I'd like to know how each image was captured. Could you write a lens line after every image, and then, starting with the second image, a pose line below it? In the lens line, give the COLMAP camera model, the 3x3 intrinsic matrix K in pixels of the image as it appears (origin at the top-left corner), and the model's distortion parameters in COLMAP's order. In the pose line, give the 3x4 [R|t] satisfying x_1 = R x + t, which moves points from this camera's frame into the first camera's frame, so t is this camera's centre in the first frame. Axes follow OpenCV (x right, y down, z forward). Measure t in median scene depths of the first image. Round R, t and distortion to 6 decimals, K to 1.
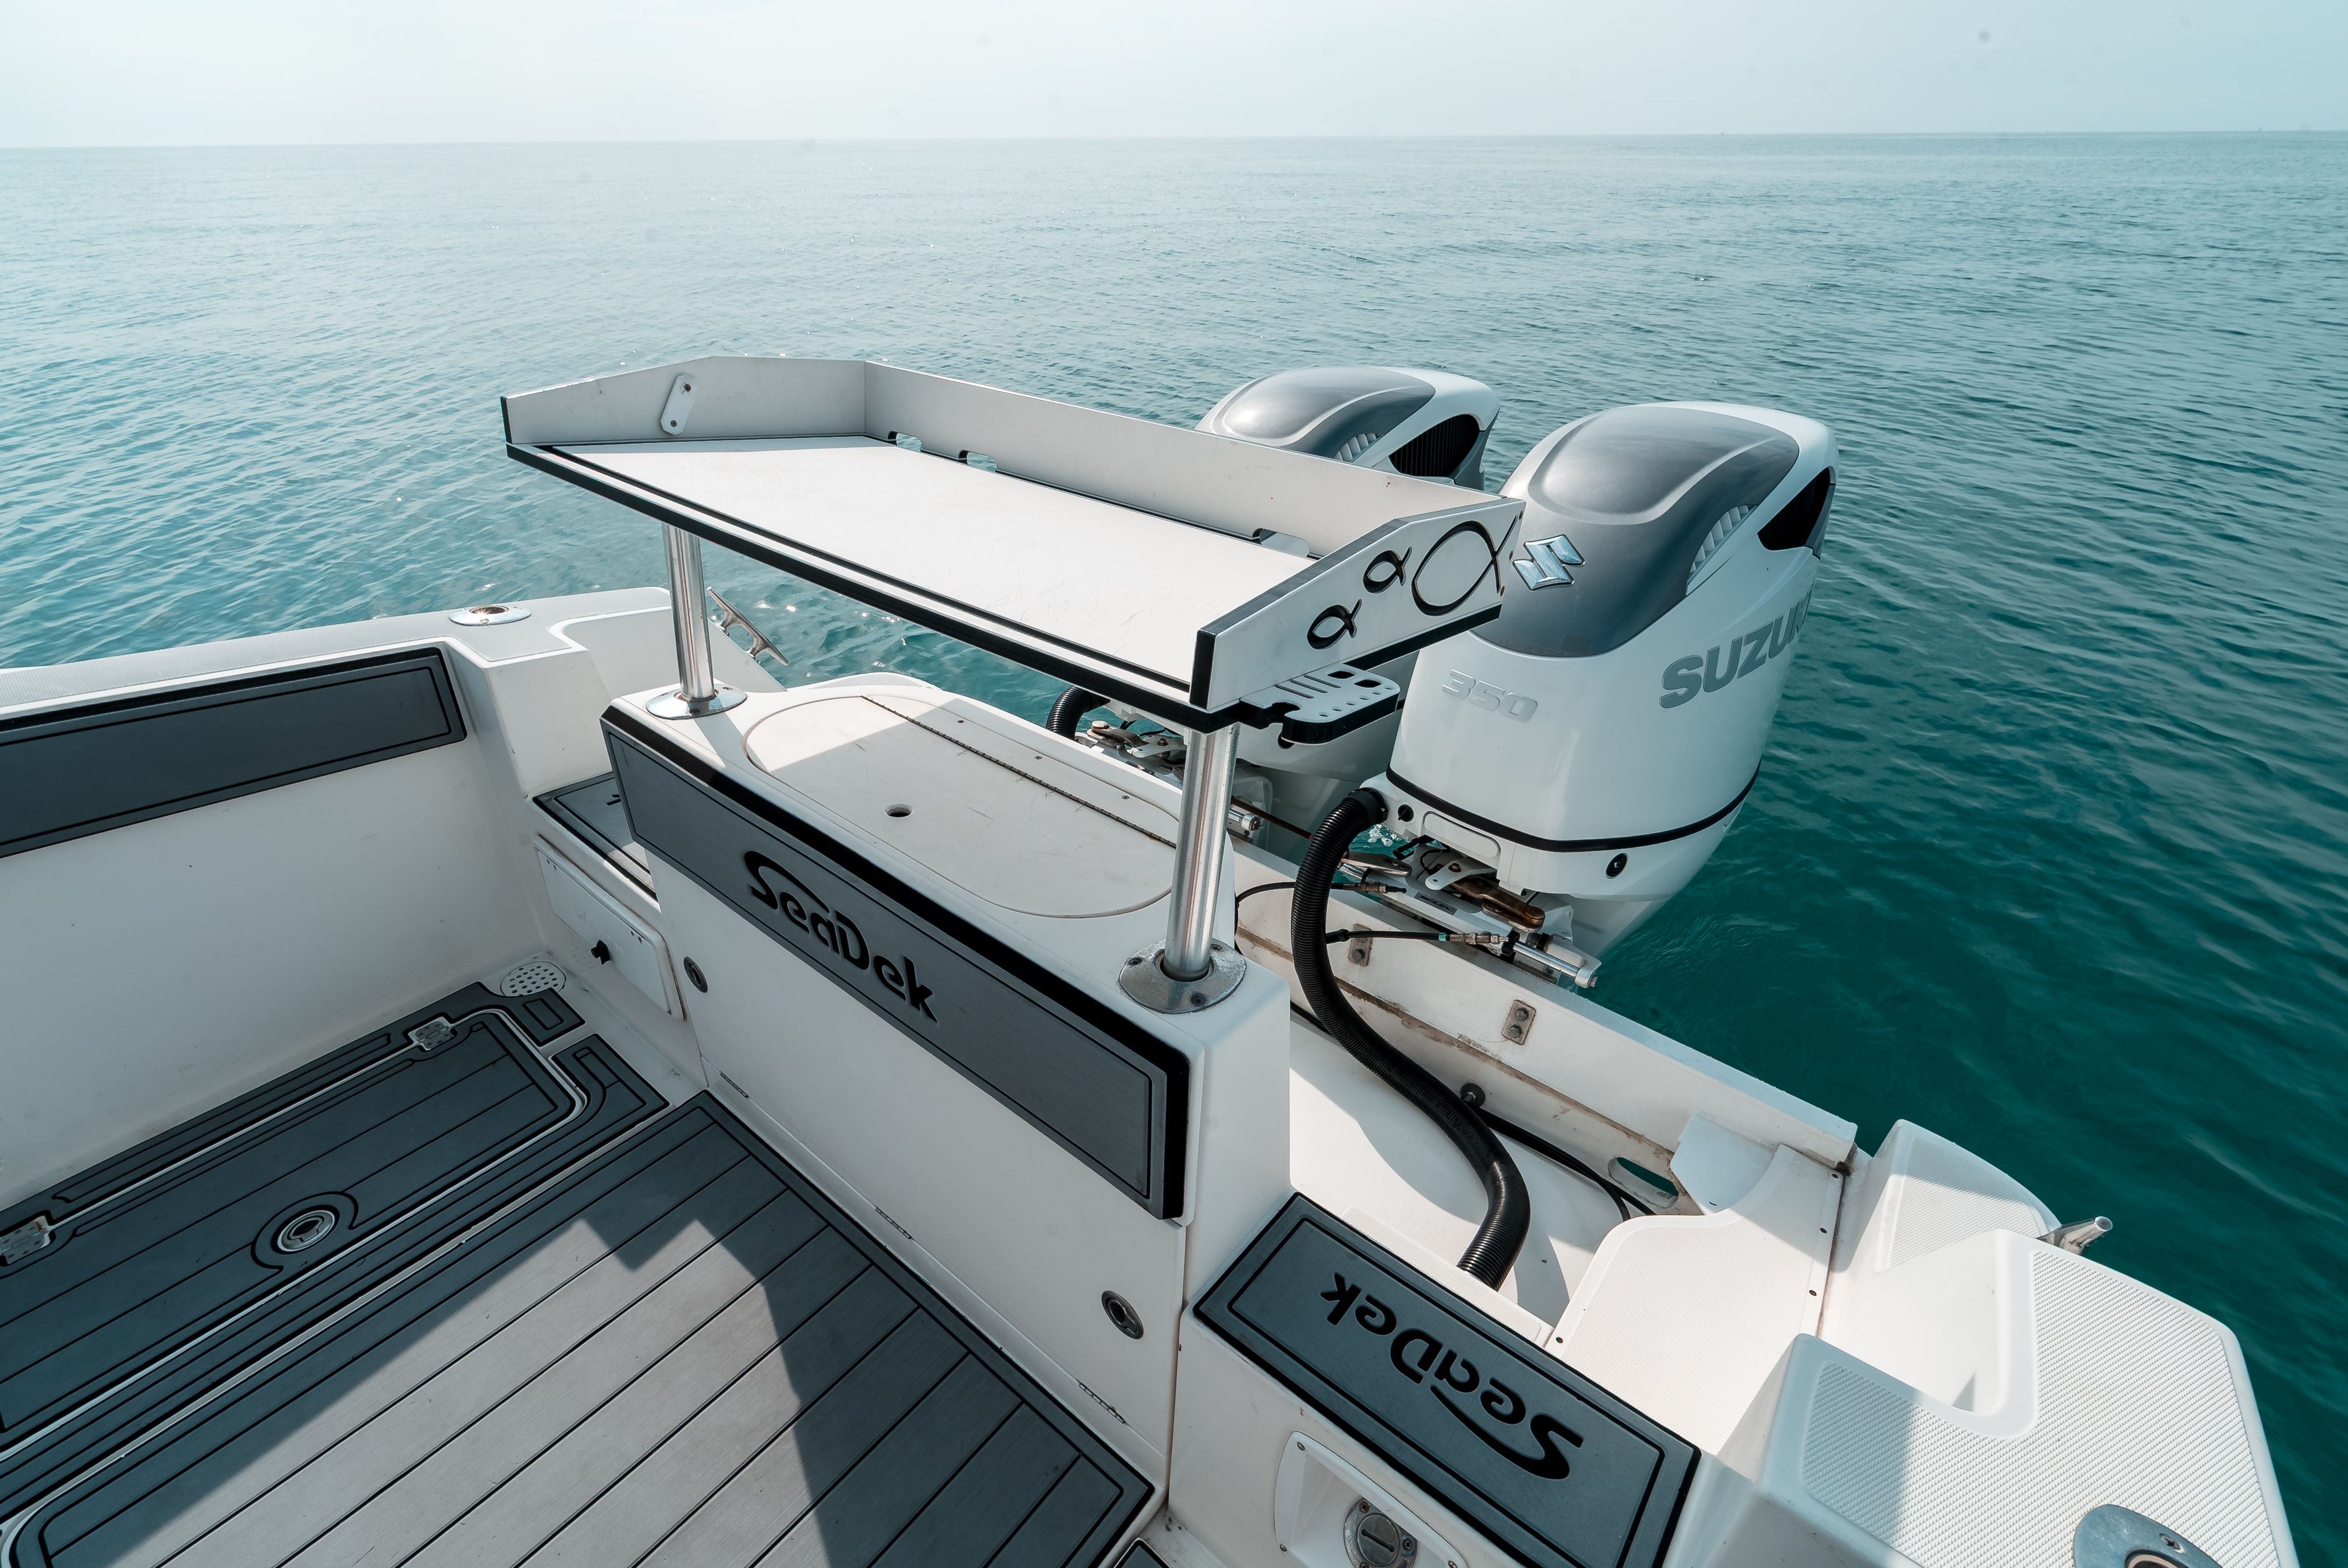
lens RADIAL K [[1033.9, 0, 1171.3], [0, 1033.9, 816.3], [0, 0, 1]] dist [-0.018720, 0.011461]
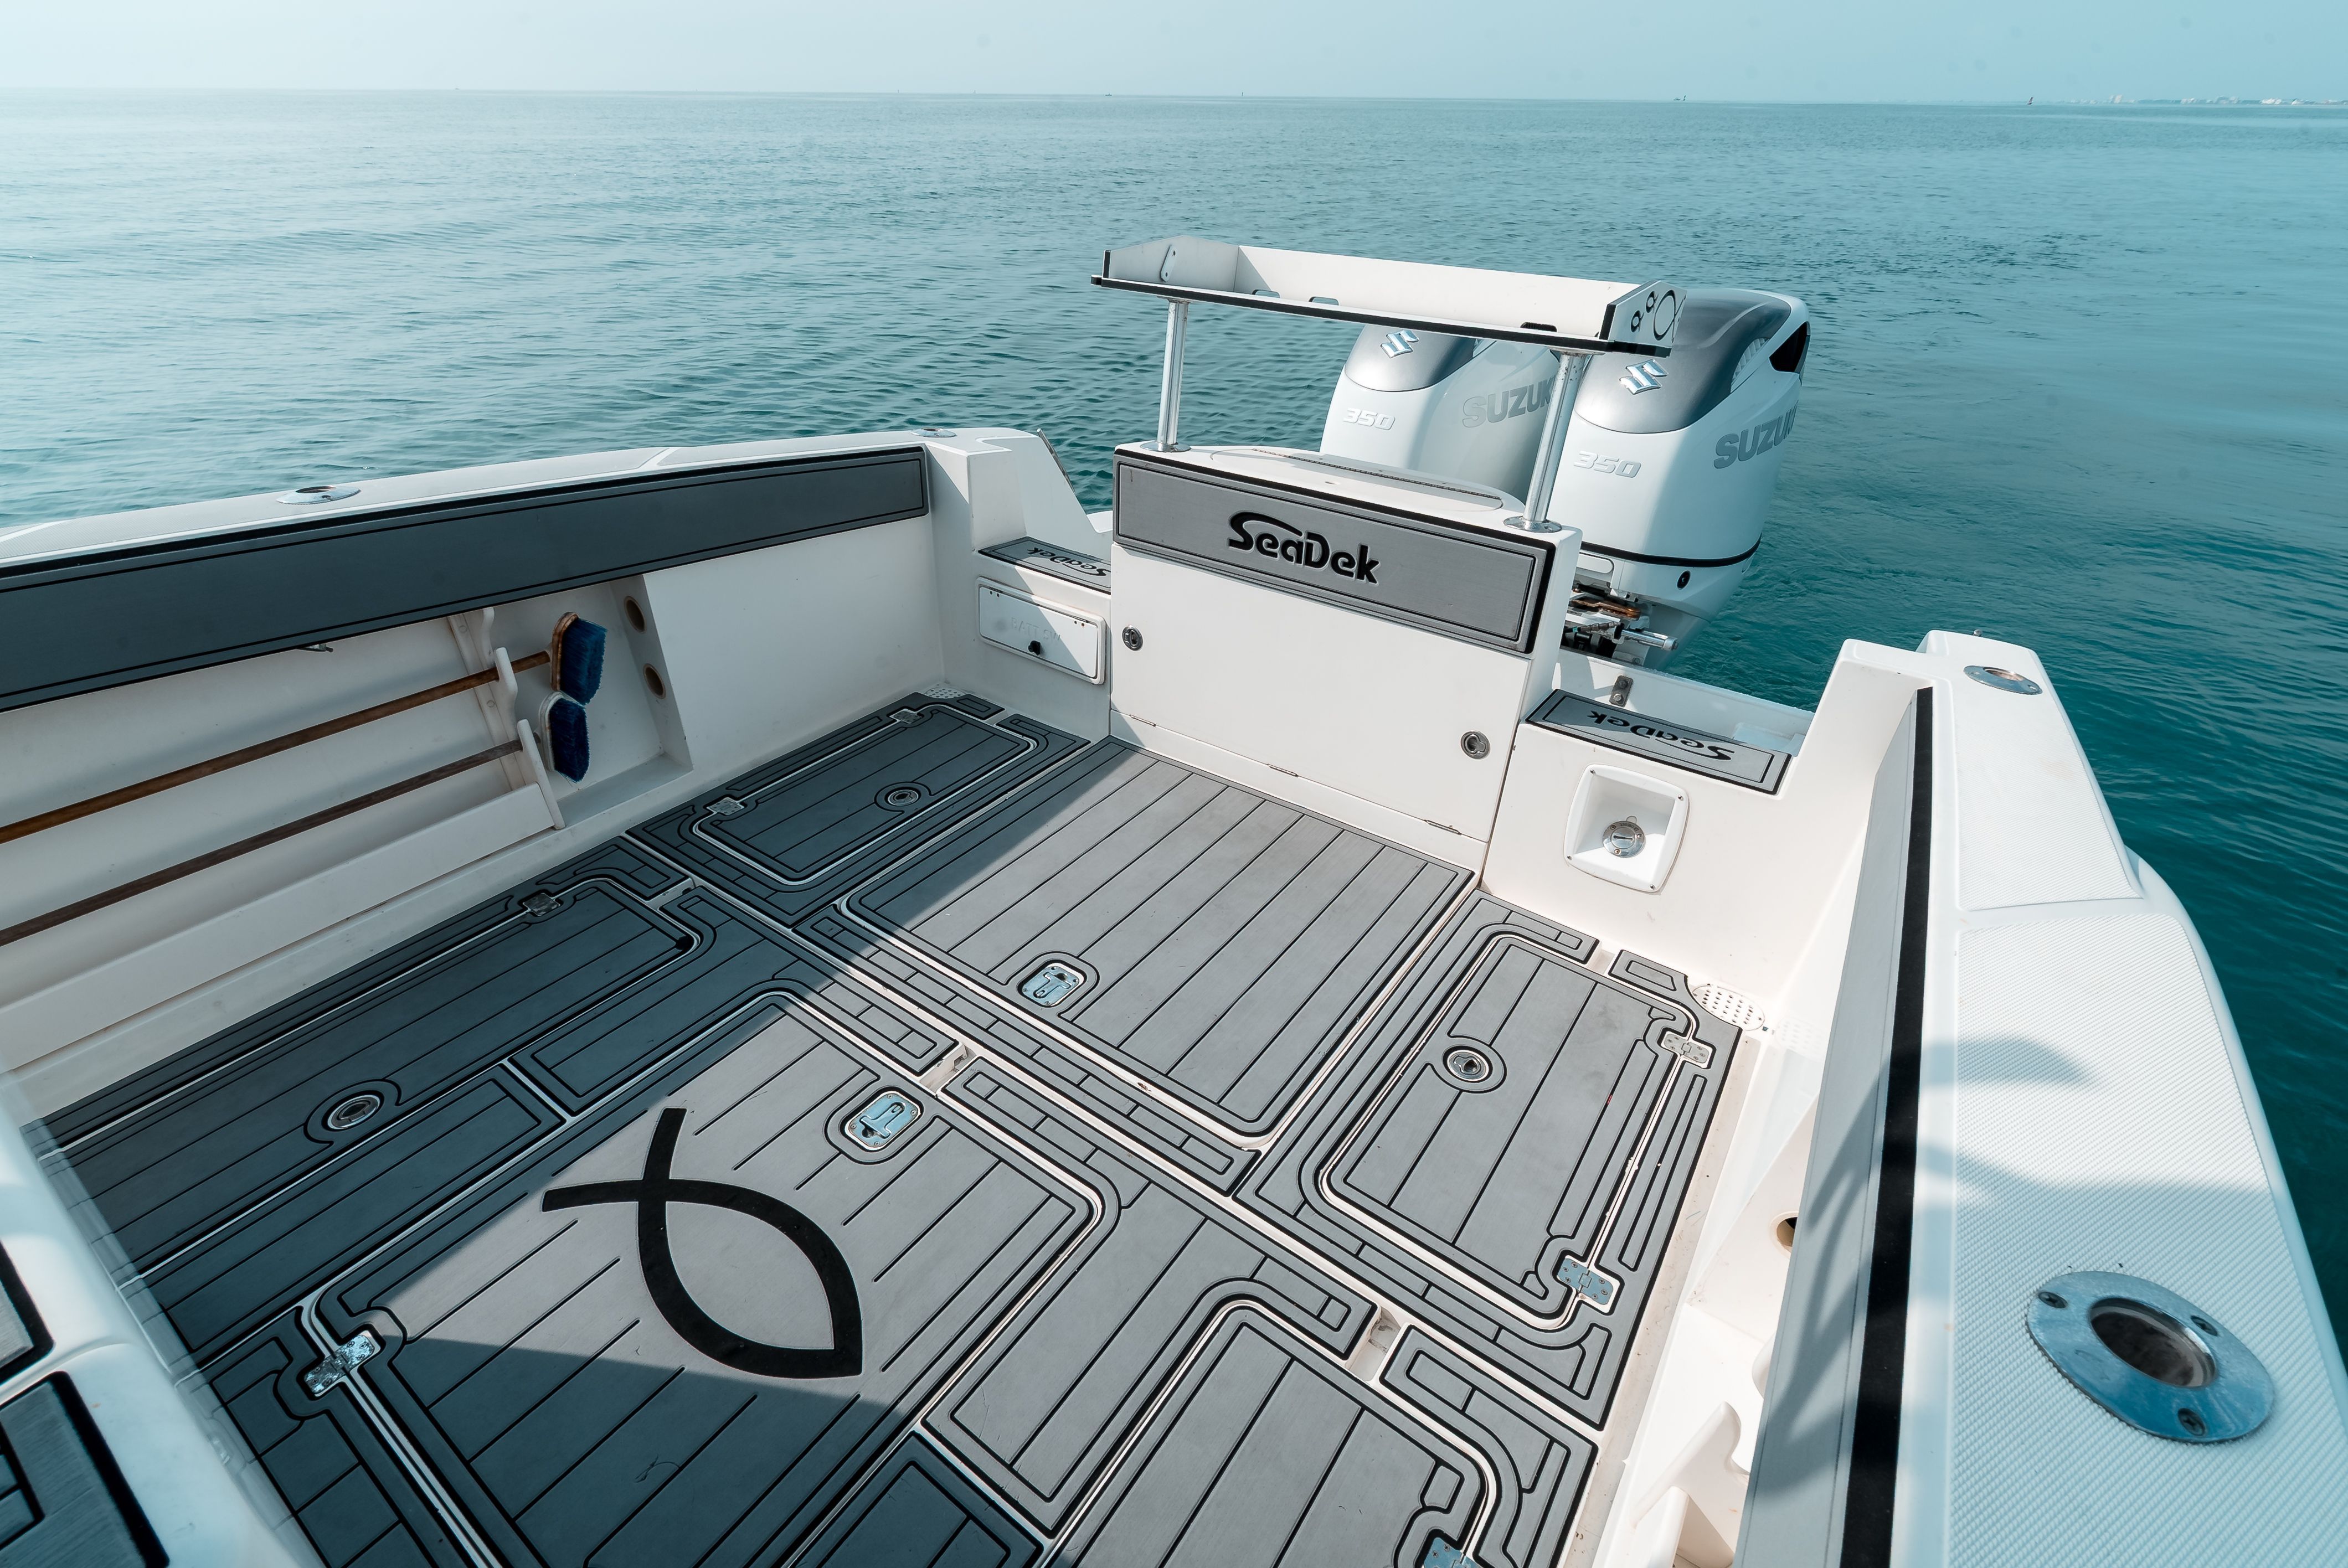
lens RADIAL K [[1028.4, 0, 1180.4], [0, 1028.4, 824.3], [0, 0, 1]] dist [-0.040603, 0.011257]
pose [[0.998017, -0.034326, 0.052764, -0.451902], [0.032996, 0.999120, 0.025882, 0.375844], [-0.053606, -0.024090, 0.998272, -0.541393]]
